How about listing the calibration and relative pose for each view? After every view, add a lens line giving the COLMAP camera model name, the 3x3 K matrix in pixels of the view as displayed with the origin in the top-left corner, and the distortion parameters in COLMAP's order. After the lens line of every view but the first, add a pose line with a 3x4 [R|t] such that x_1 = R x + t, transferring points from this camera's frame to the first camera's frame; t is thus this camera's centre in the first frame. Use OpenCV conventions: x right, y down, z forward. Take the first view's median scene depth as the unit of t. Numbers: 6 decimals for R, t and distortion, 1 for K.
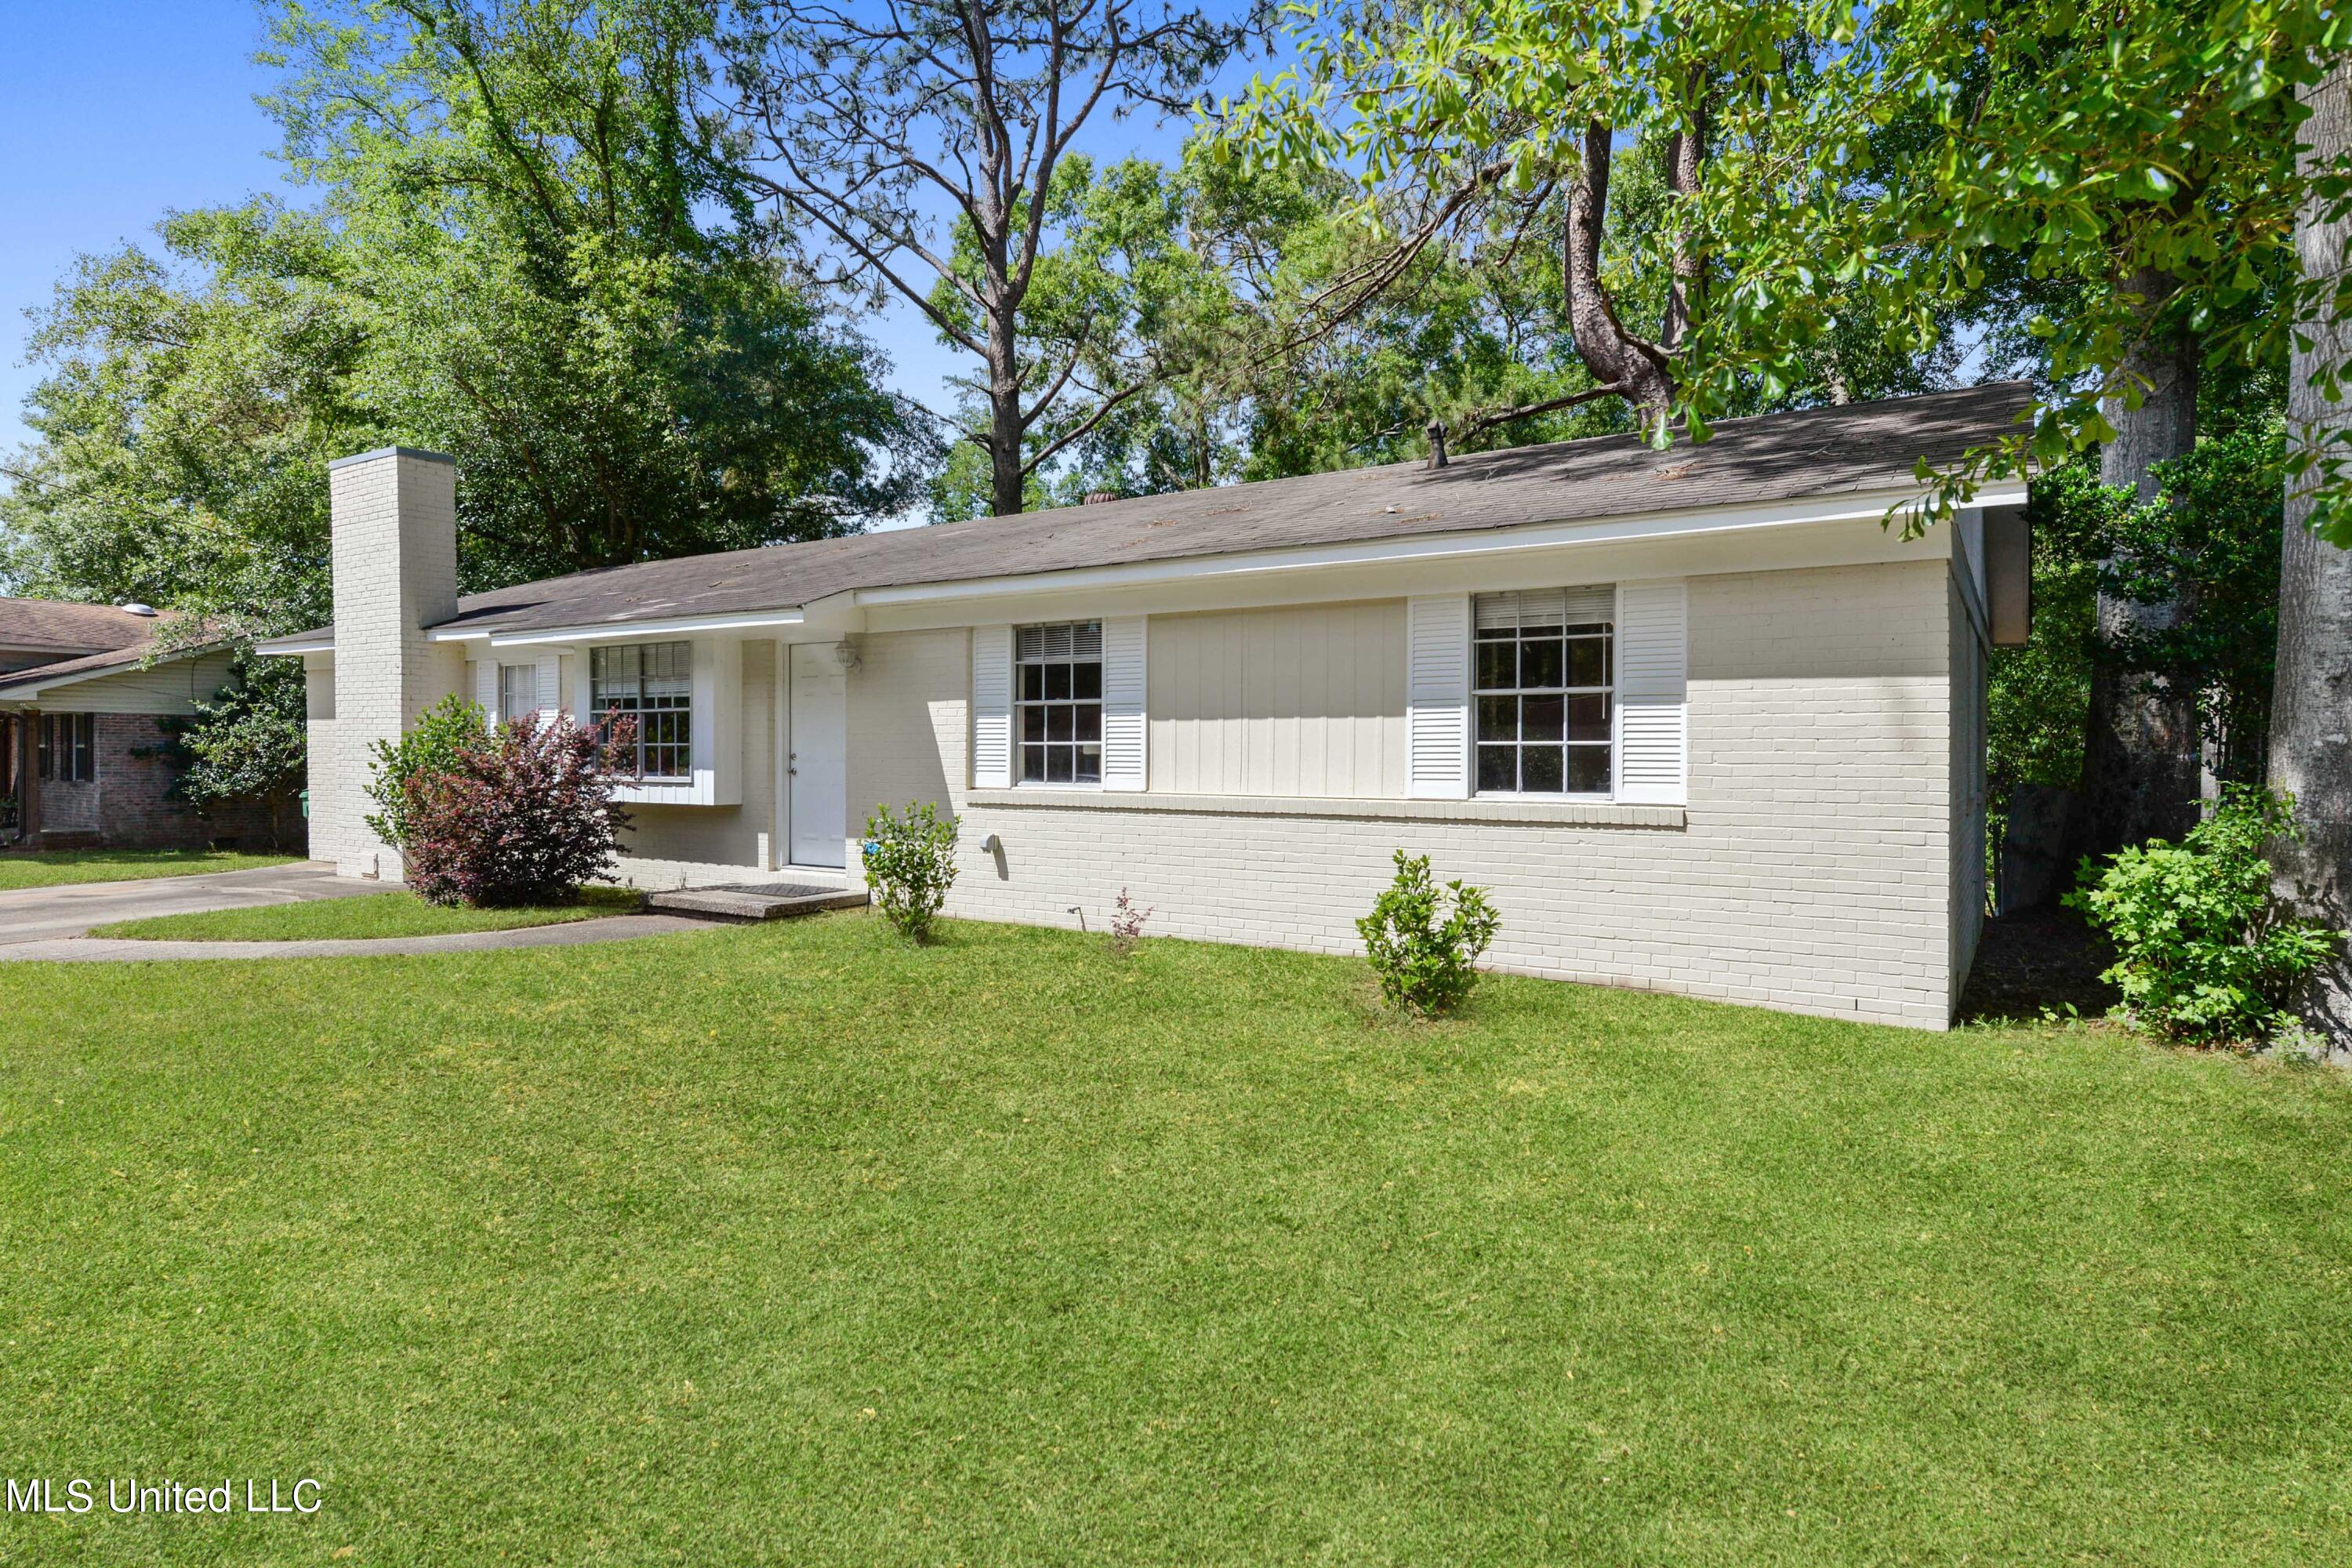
lens RADIAL K [[1208.1, 0, 1176.0], [0, 1208.1, 784.0], [0, 0, 1]] dist [0.000492, -0.000185]
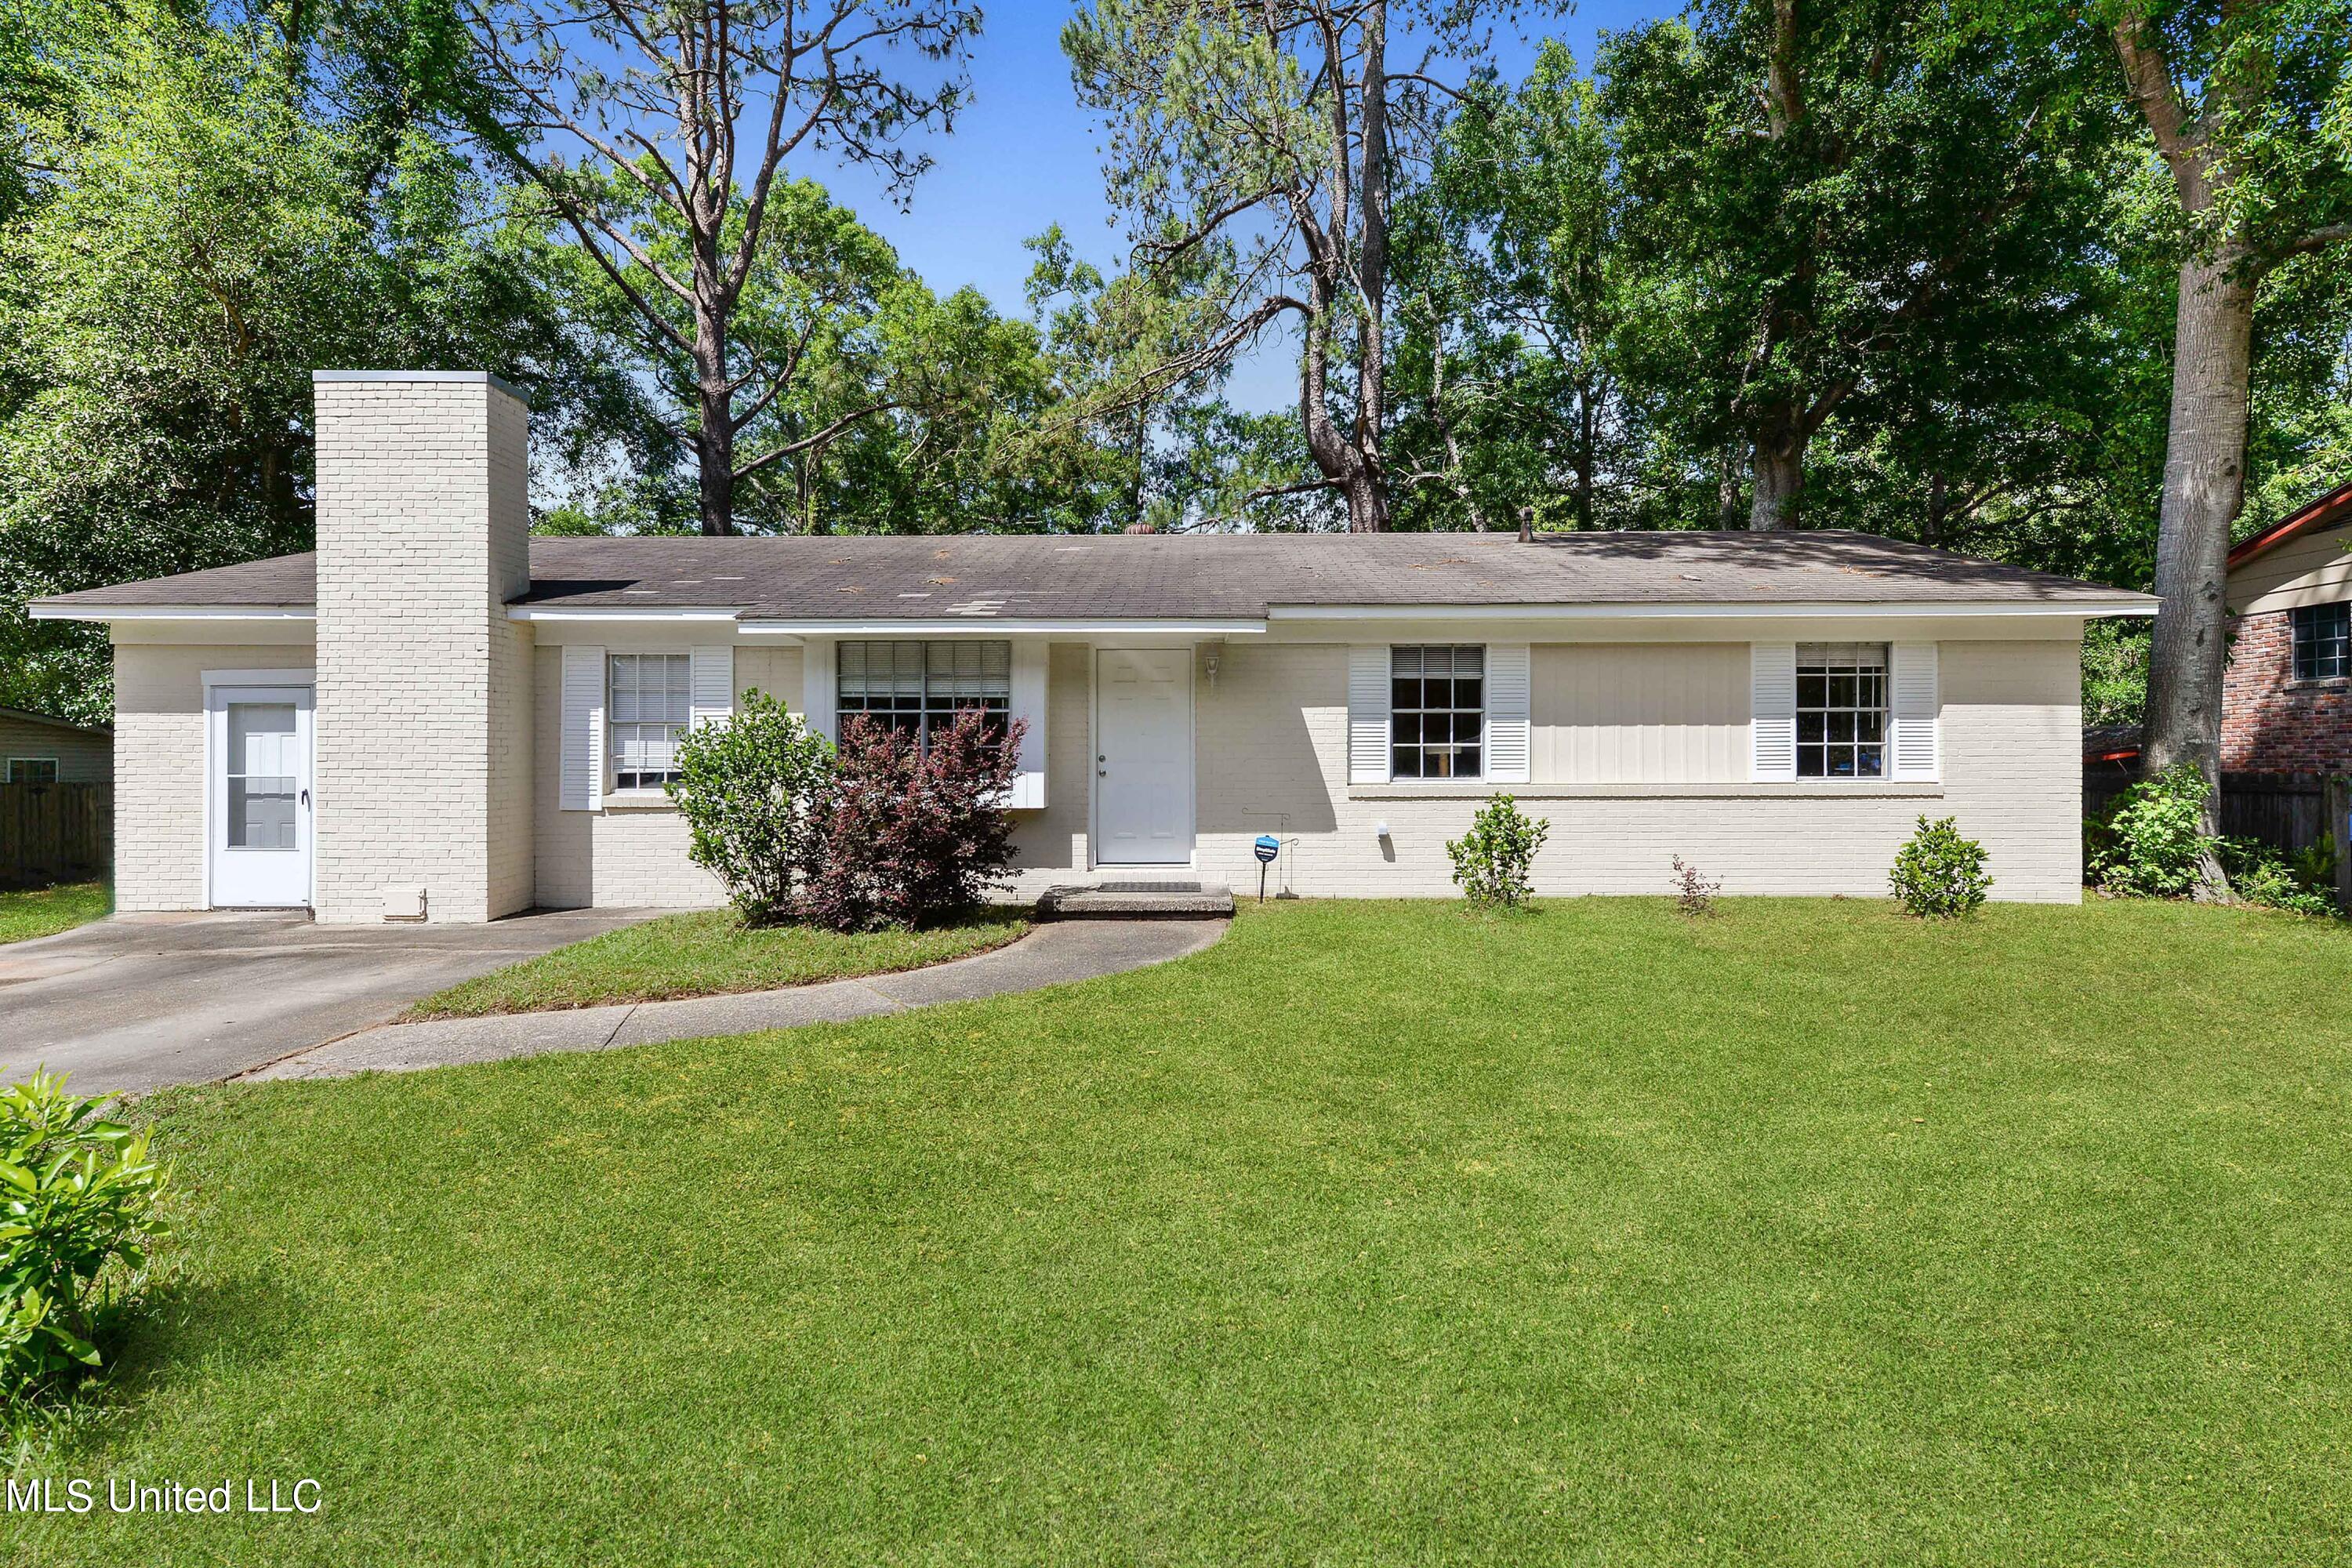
lens RADIAL K [[1034.0, 0, 1162.1], [0, 1034.0, 790.0], [0, 0, 1]] dist [-0.002683, -0.000179]
pose [[0.853290, -0.022457, 0.520953, -0.860030], [0.019339, 0.999748, 0.011422, -0.005912], [-0.521078, 0.000328, 0.853509, 0.263600]]
